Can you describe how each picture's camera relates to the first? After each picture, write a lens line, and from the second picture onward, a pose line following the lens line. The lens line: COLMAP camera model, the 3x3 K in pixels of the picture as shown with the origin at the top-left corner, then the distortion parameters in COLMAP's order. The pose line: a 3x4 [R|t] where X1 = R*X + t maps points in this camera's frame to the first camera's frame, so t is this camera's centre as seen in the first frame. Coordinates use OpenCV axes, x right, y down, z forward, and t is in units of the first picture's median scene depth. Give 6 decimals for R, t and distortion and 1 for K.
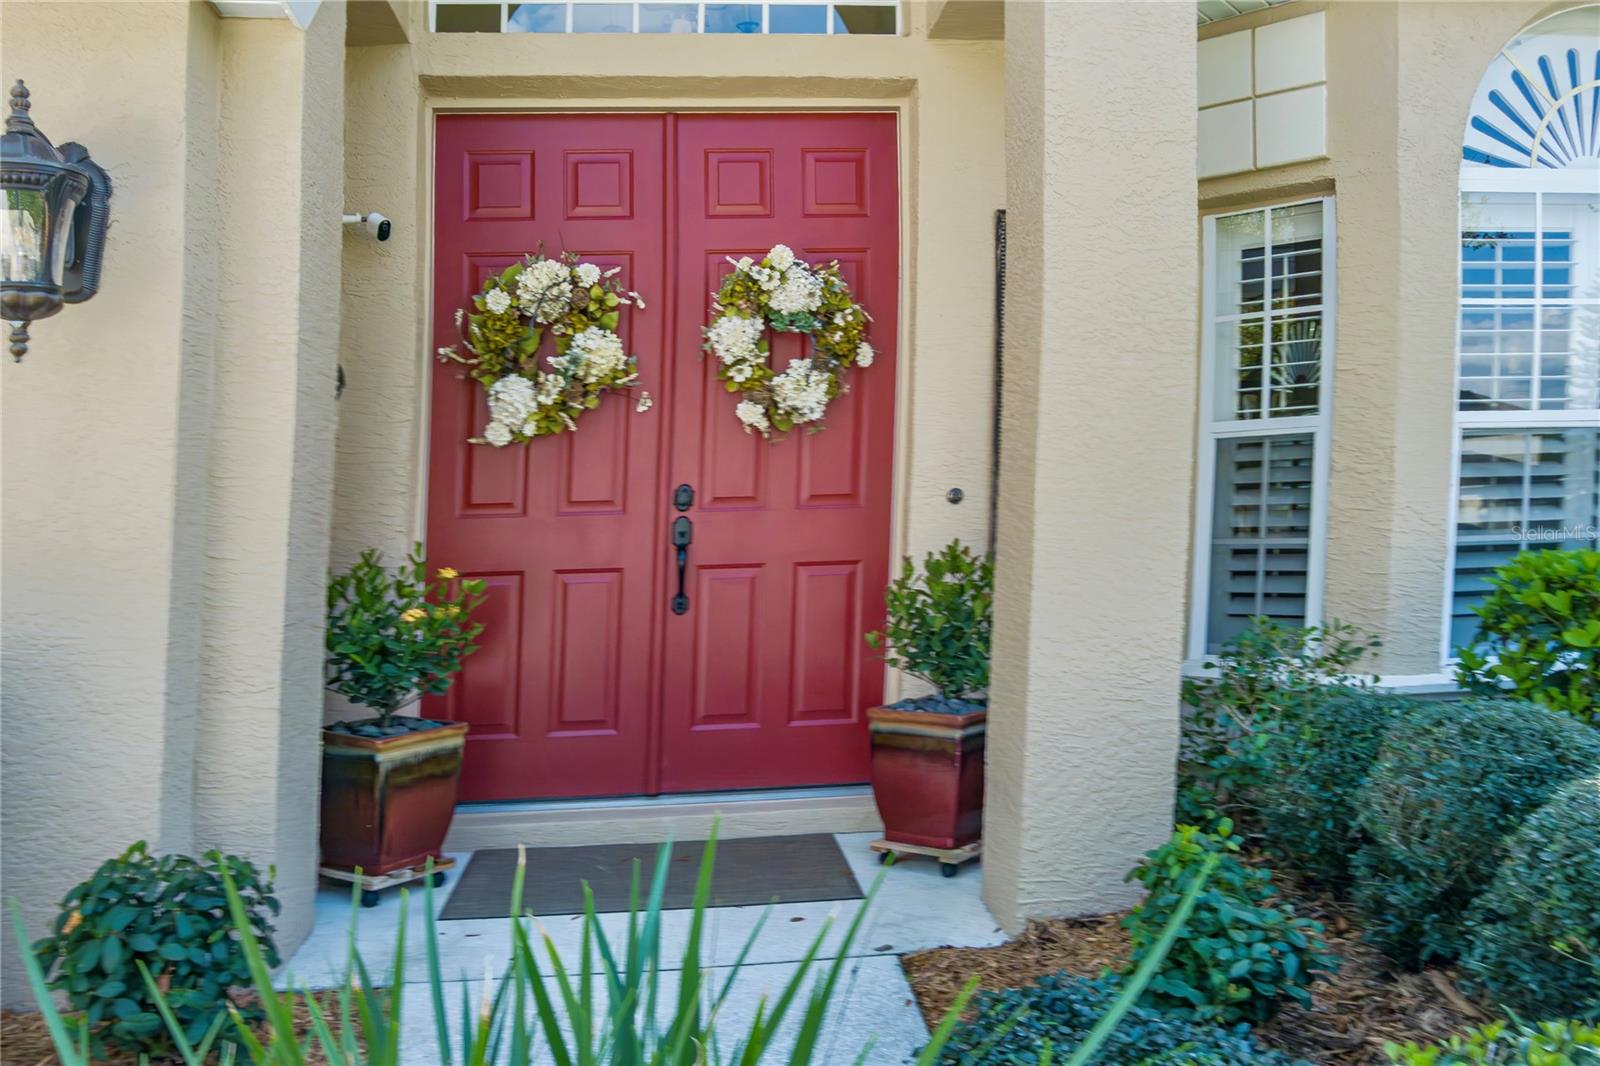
lens RADIAL K [[1295.6, 0, 801.3], [0, 1295.6, 536.2], [0, 0, 1]] dist [-0.069507, 0.001250]
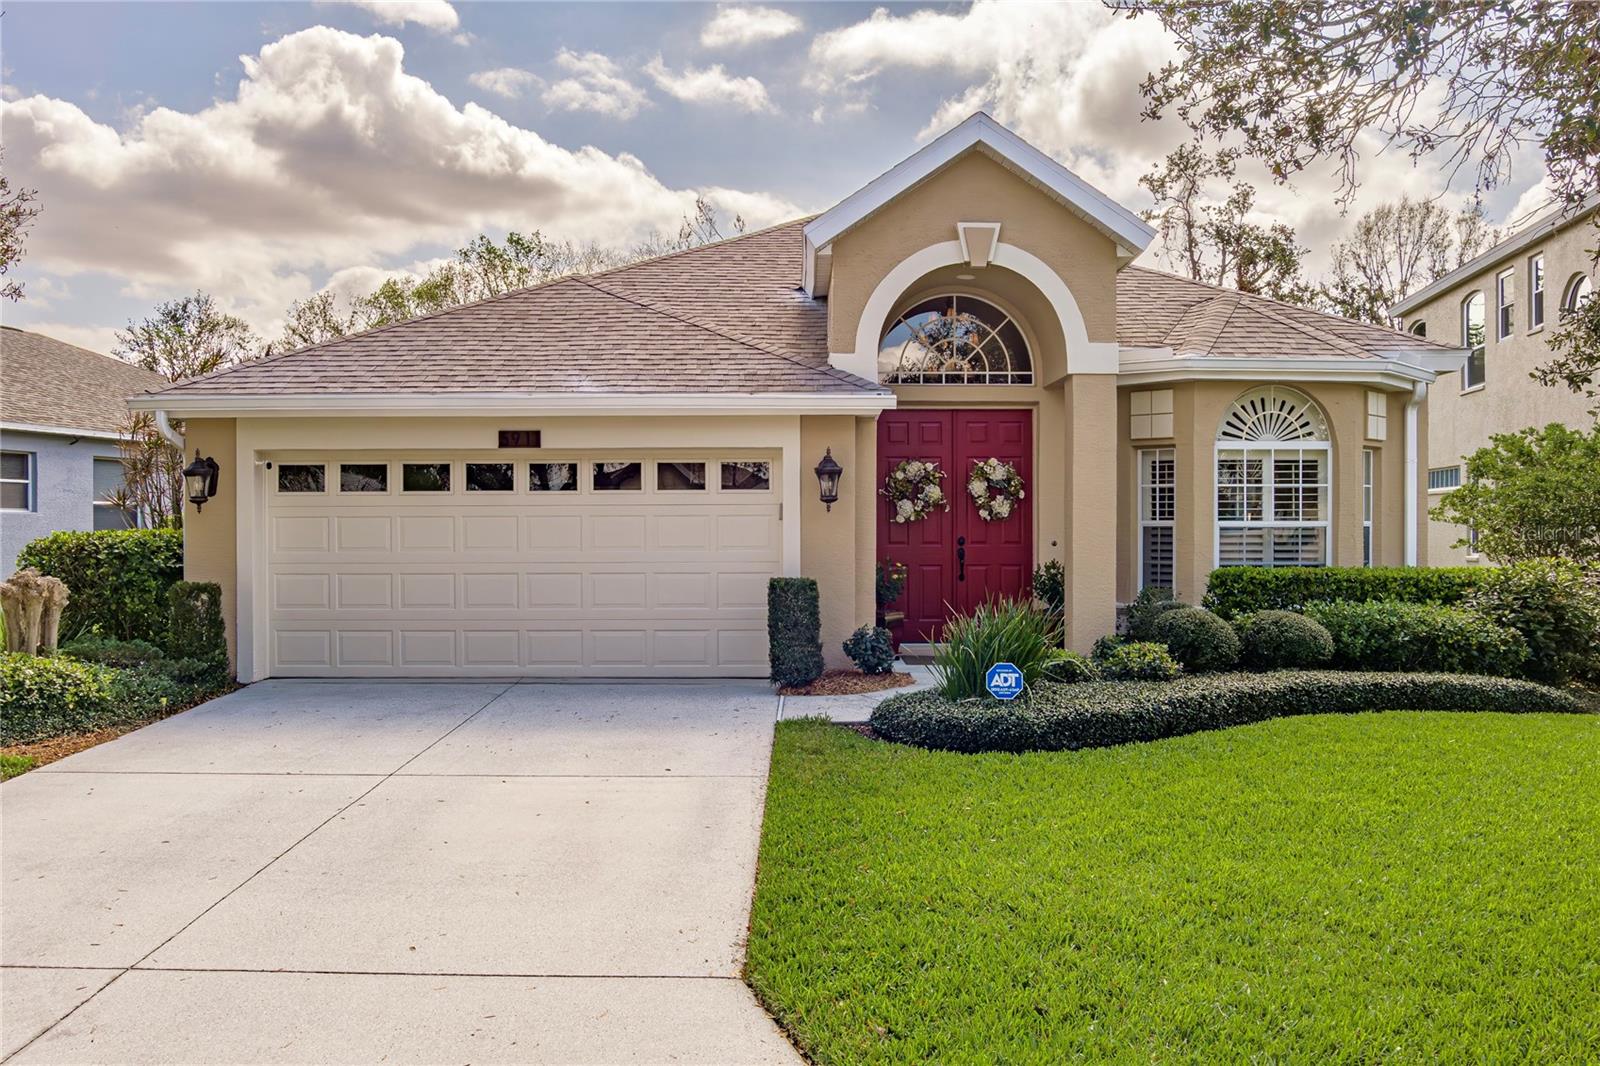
lens RADIAL K [[1295.6, 0, 802.1], [0, 1295.6, 532.1], [0, 0, 1]] dist [-0.069507, 0.001250]
pose [[0.997690, 0.021392, -0.064477, -0.263109], [-0.022092, 0.999704, -0.010158, -0.014233], [0.064240, 0.011559, 0.997868, -2.001025]]
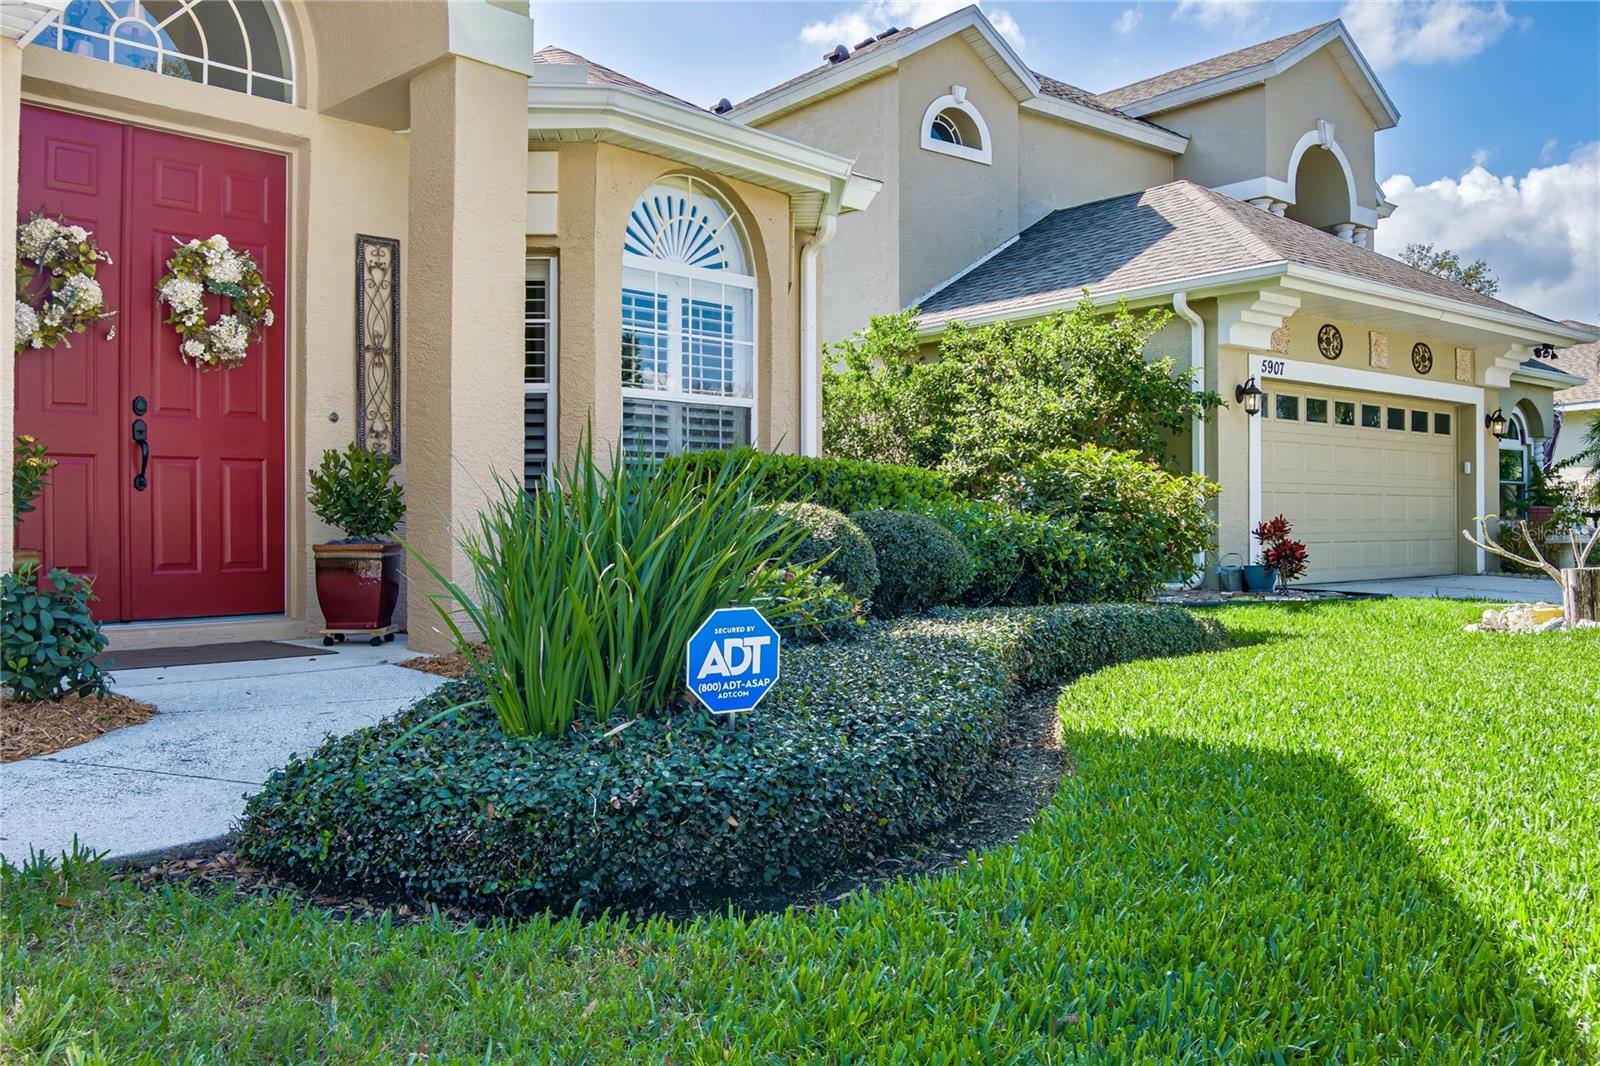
lens RADIAL K [[1295.6, 0, 810.5], [0, 1295.6, 525.6], [0, 0, 1]] dist [-0.069507, 0.001250]
pose [[0.712620, 0.014776, 0.701394, -0.538232], [0.004428, 0.999664, -0.025558, 0.138570], [-0.701536, 0.021318, 0.712315, -0.468625]]
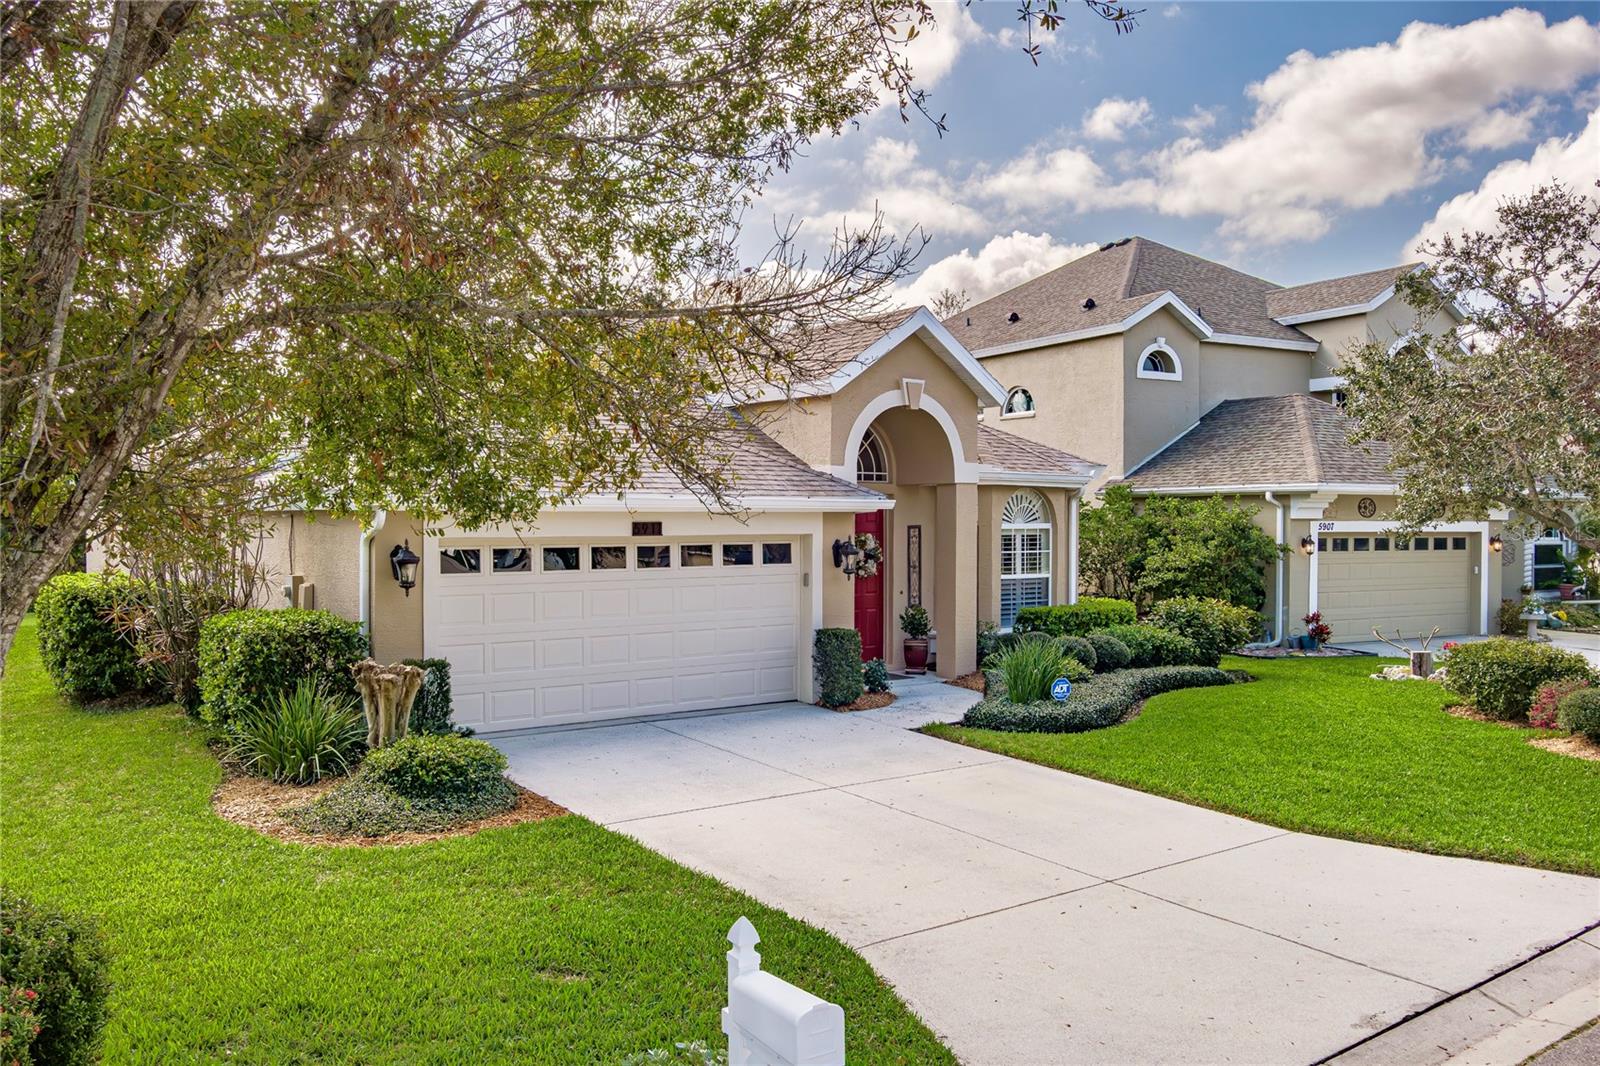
lens RADIAL K [[1295.6, 0, 789.2], [0, 1295.6, 527.1], [0, 0, 1]] dist [-0.069507, 0.001250]
pose [[0.841547, 0.017917, 0.539887, -2.518303], [-0.008435, 0.999764, -0.020030, -0.159257], [-0.540119, 0.012302, 0.841499, -2.415259]]
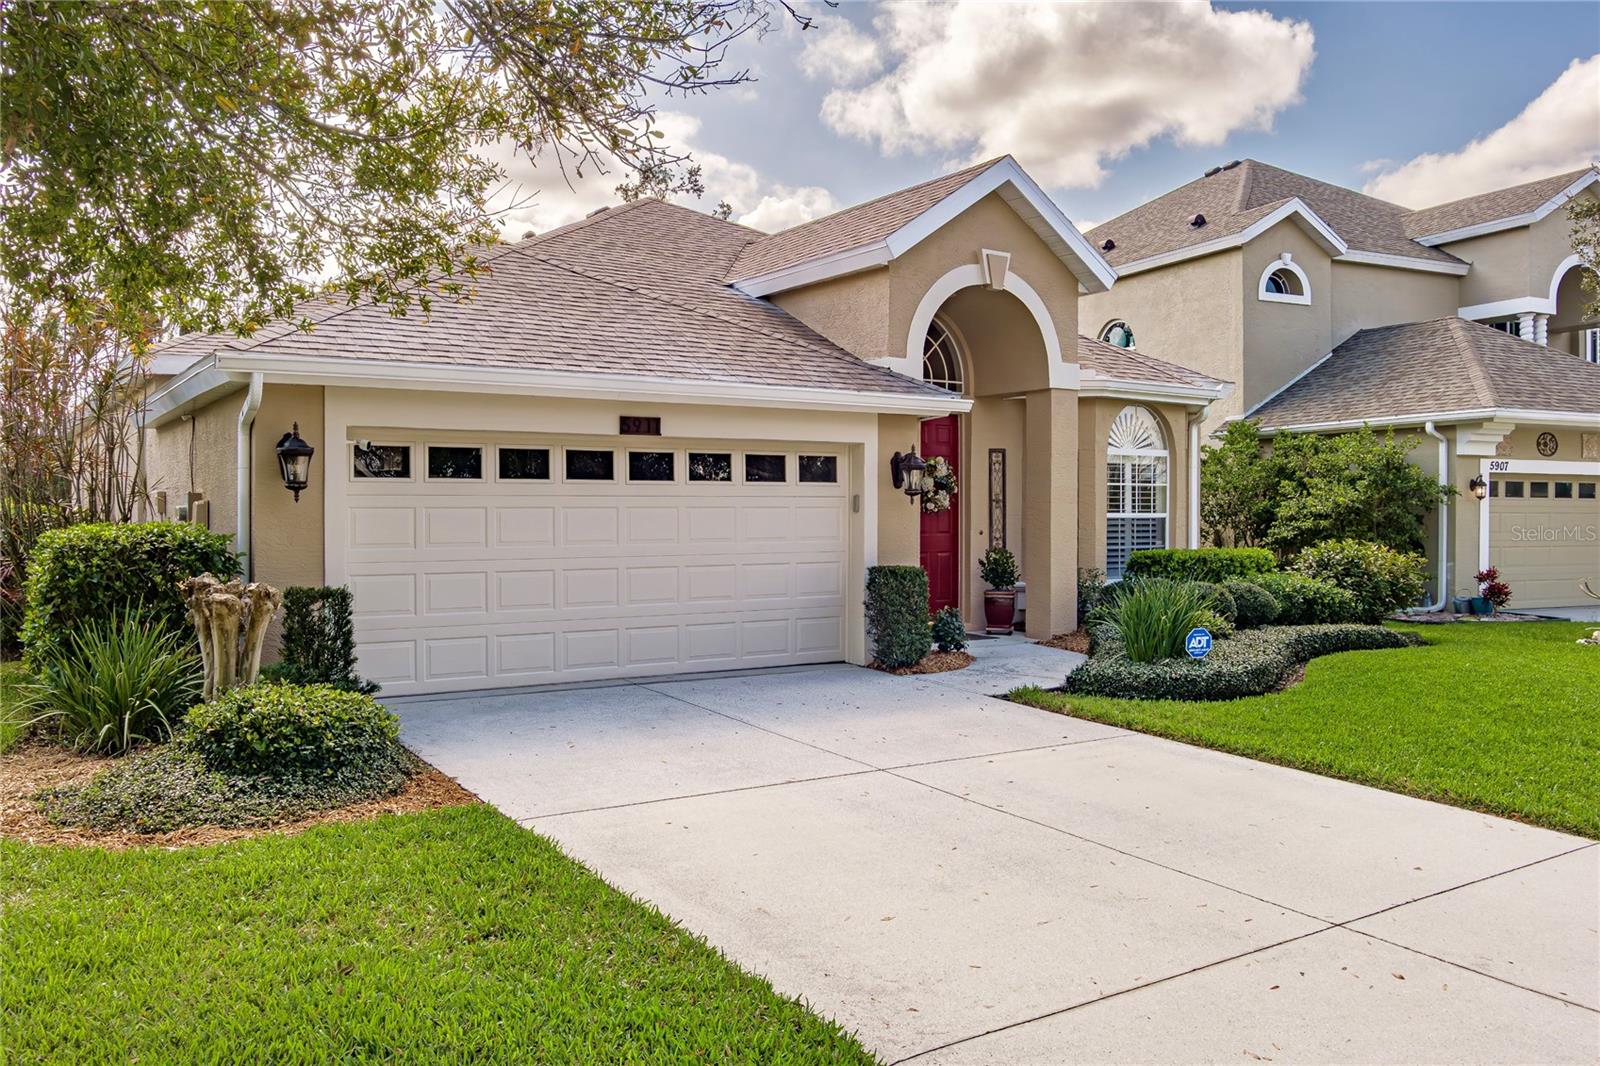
lens RADIAL K [[1295.6, 0, 793.7], [0, 1295.6, 518.8], [0, 0, 1]] dist [-0.069507, 0.001250]
pose [[0.870917, 0.019662, 0.491037, -1.988698], [-0.008973, 0.999669, -0.024114, 0.019654], [-0.491348, 0.016595, 0.870805, -1.728387]]
